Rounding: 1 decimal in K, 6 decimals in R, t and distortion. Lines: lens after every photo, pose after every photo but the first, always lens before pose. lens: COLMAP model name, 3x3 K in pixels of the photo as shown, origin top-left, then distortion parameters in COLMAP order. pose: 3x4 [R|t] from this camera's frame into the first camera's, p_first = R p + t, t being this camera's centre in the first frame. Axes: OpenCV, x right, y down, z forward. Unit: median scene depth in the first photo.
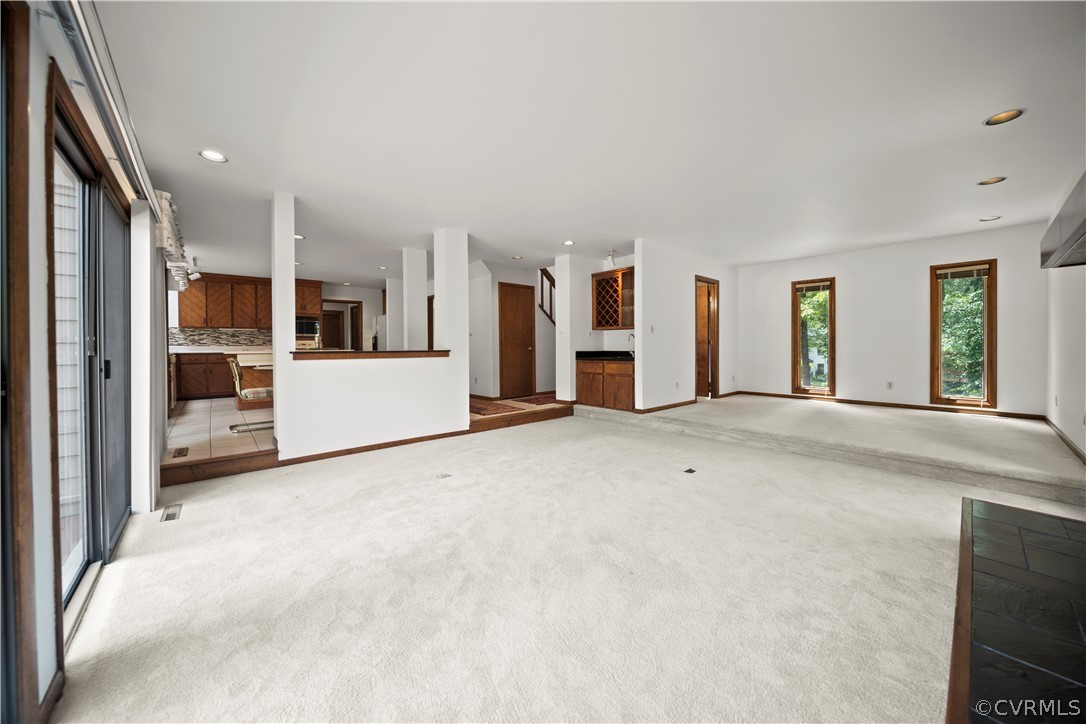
lens RADIAL K [[382.3, 0, 544.9], [0, 382.3, 349.9], [0, 0, 1]] dist [0.000685, -0.002211]
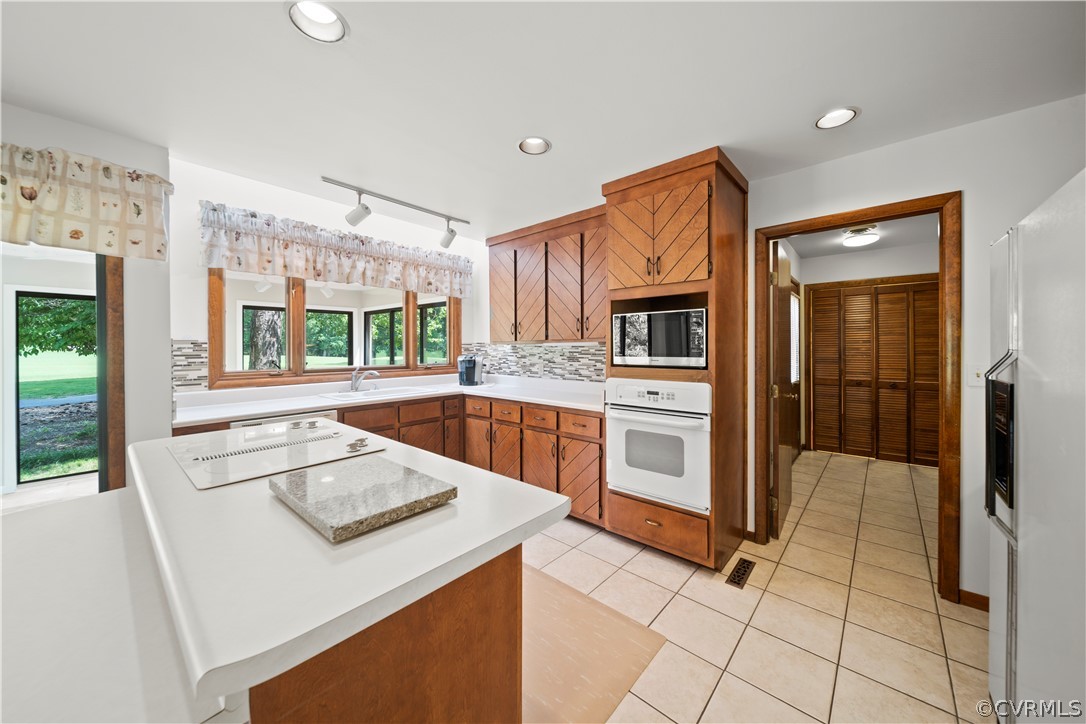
lens RADIAL K [[382.3, 0, 544.9], [0, 382.3, 349.9], [0, 0, 1]] dist [0.000685, -0.002211]
pose [[0.122504, 0.013964, -0.992370, -0.394408], [-0.010508, 0.999863, 0.012773, -0.055801], [0.992412, 0.008863, 0.122634, 0.977721]]
